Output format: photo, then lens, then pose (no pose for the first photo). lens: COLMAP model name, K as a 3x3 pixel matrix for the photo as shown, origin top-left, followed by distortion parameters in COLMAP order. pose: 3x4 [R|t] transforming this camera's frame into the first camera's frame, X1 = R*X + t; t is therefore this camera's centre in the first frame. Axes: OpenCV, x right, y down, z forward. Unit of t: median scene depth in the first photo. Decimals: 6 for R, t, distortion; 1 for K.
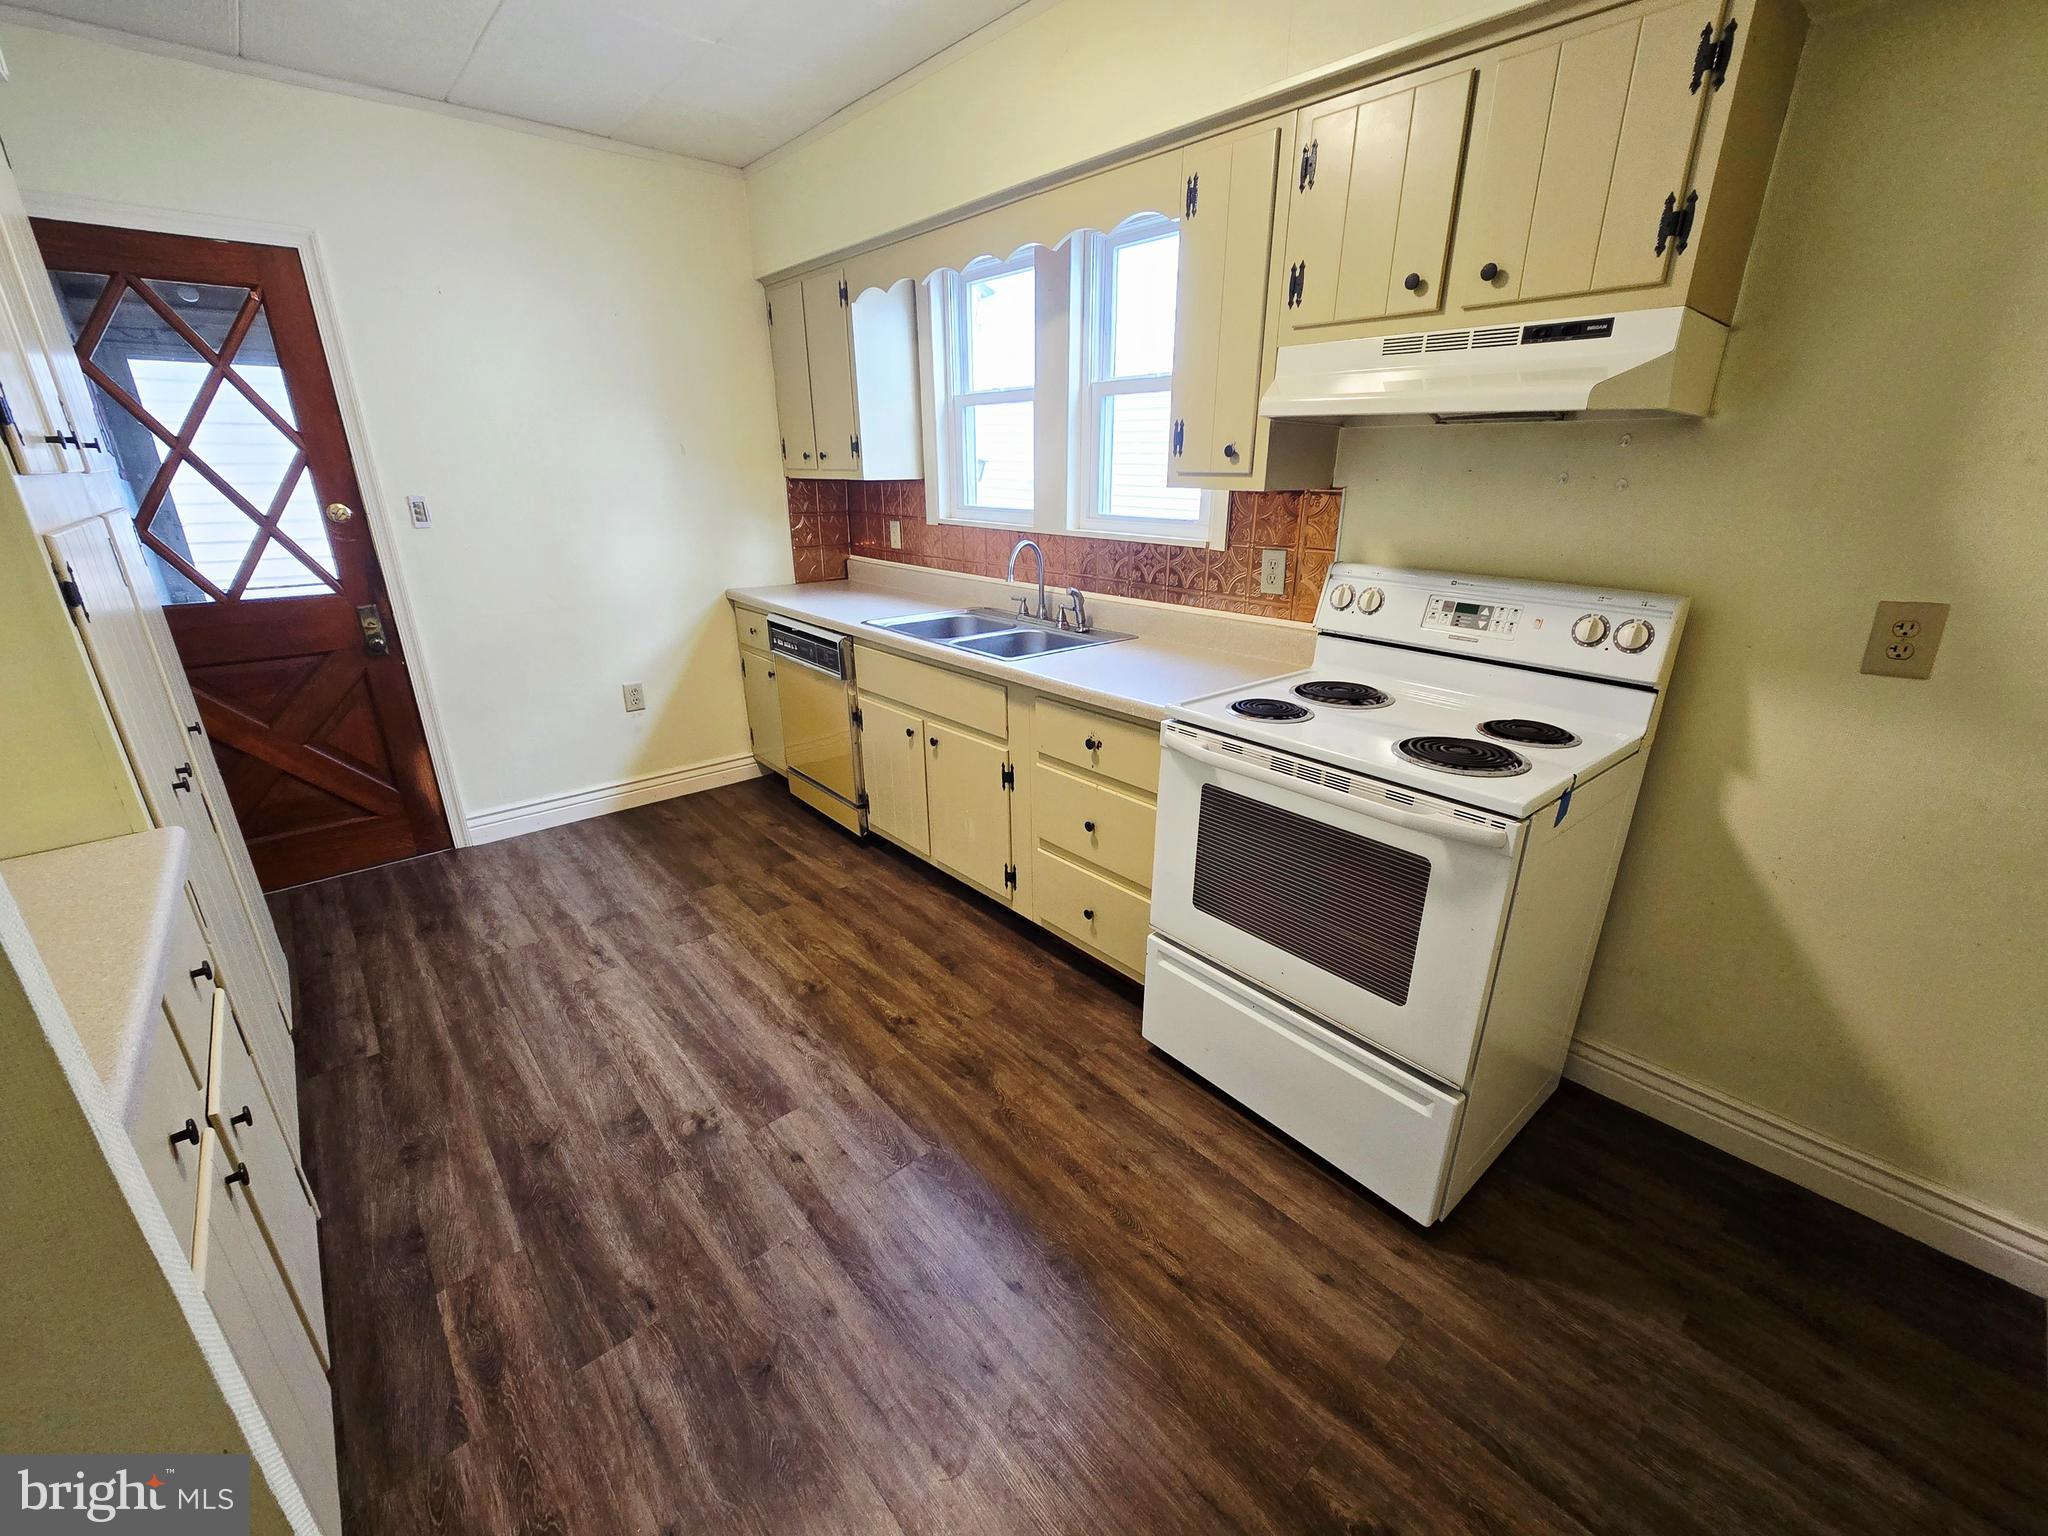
lens RADIAL K [[834.1, 0, 1030.1], [0, 834.1, 770.7], [0, 0, 1]] dist [0.000887, -0.000470]
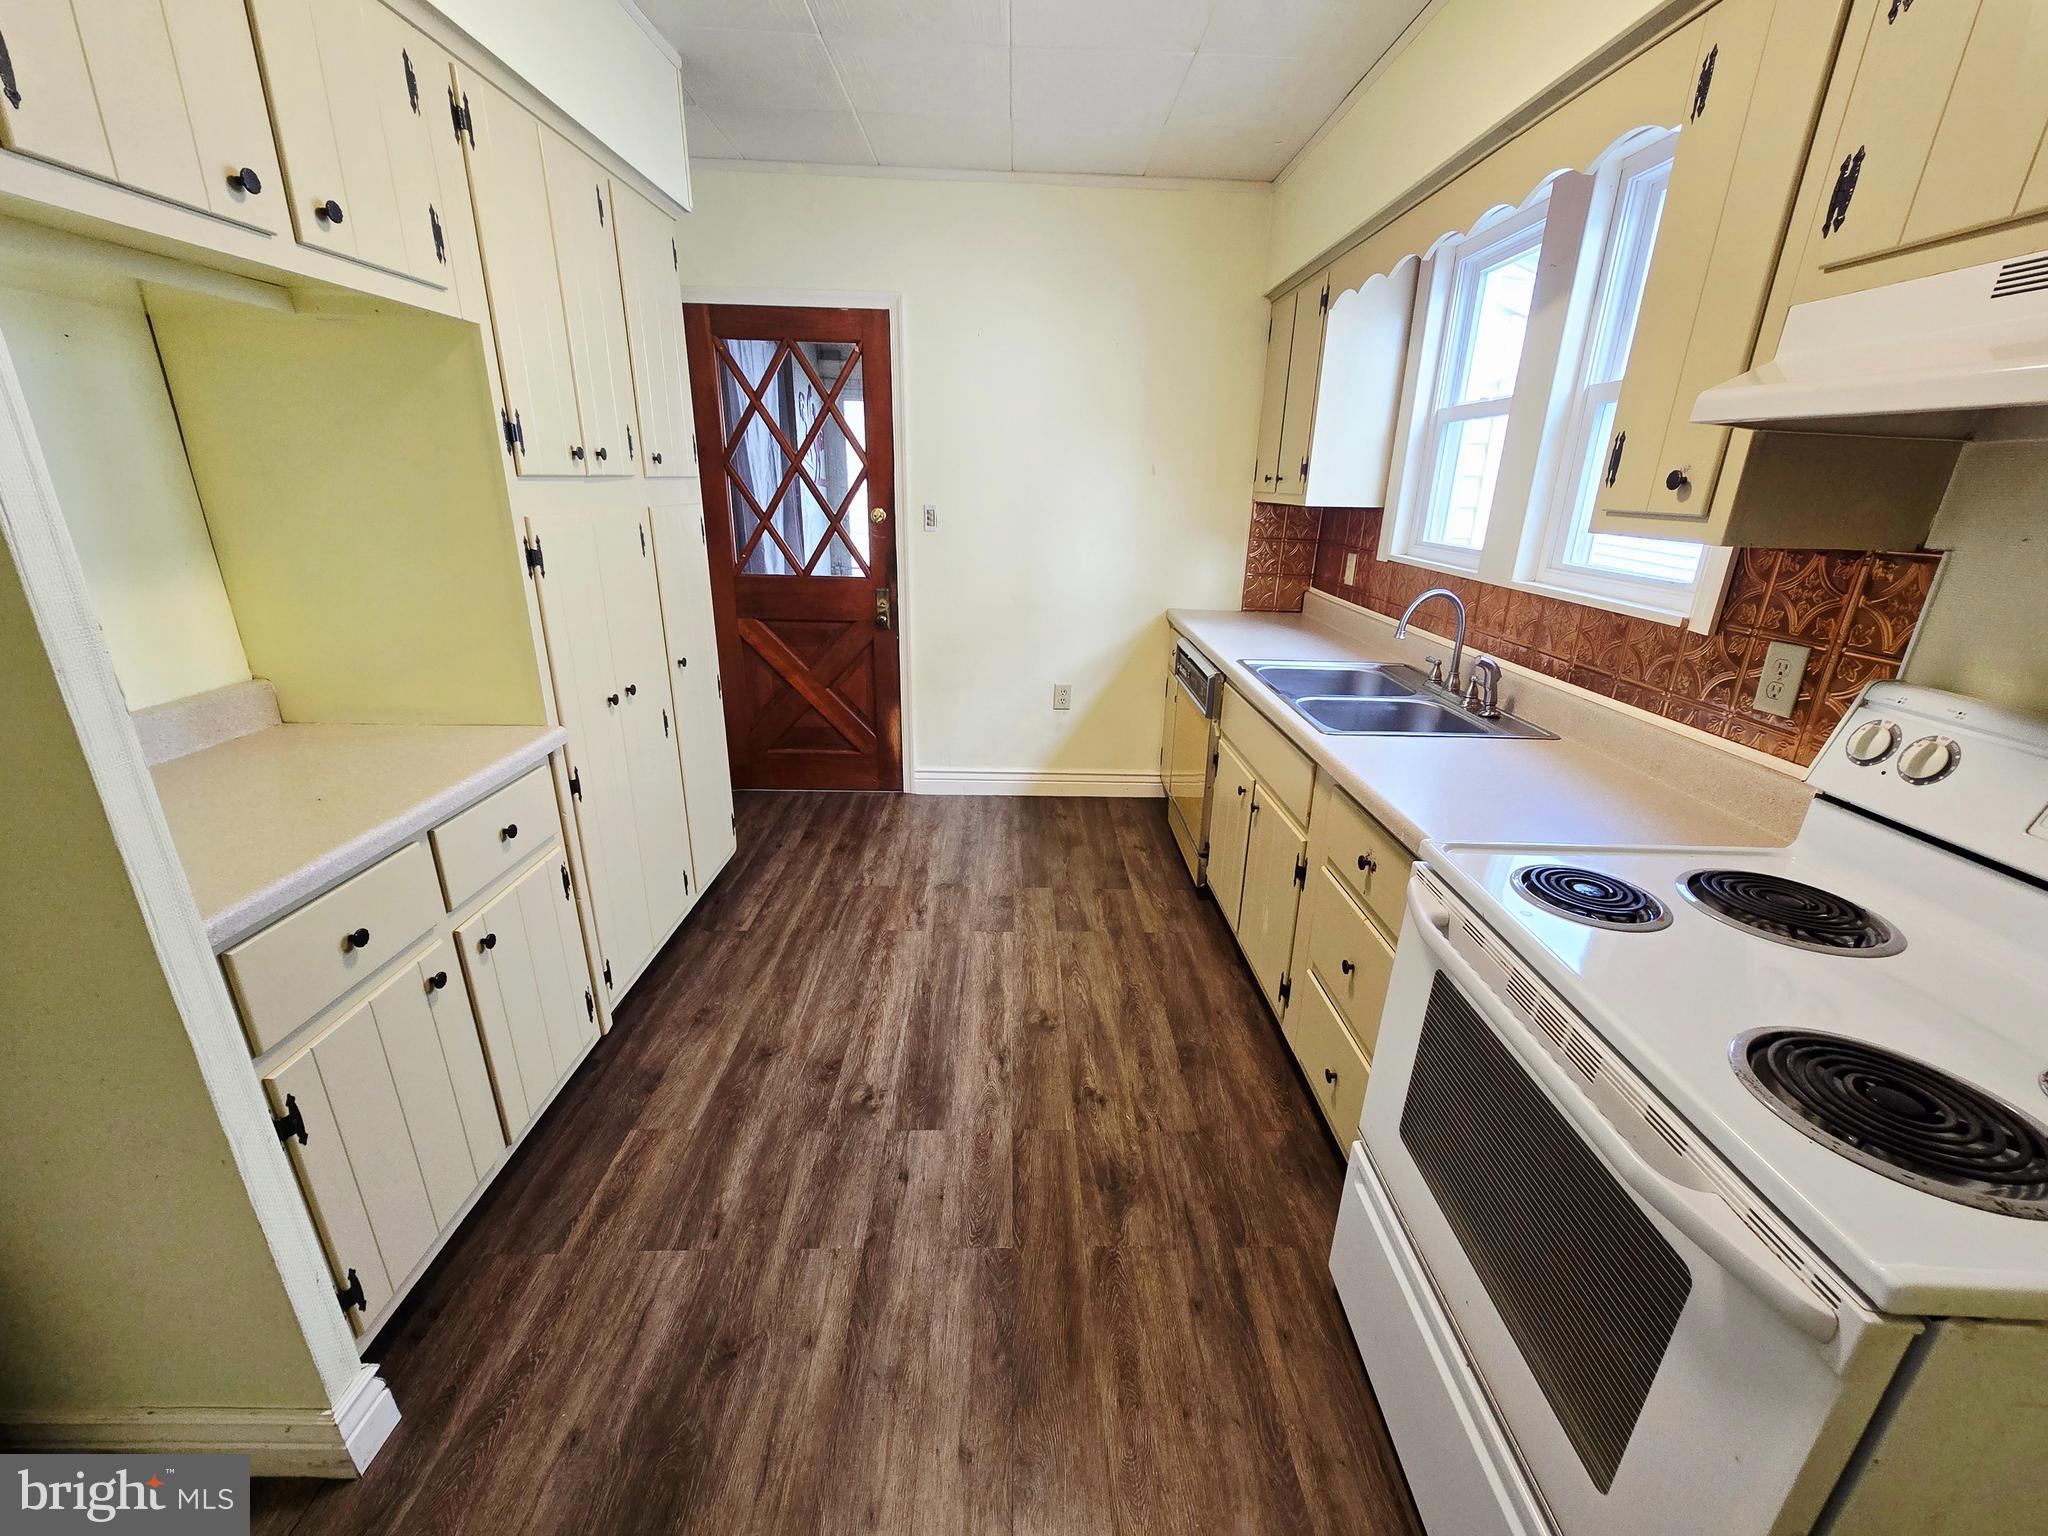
lens RADIAL K [[830.6, 0, 1022.0], [0, 830.6, 773.6], [0, 0, 1]] dist [-0.001008, -0.000460]
pose [[0.770214, 0.230838, -0.594546, 0.238011], [-0.243313, 0.968050, 0.060652, -0.072864], [0.589551, 0.097946, 0.801771, 0.192787]]
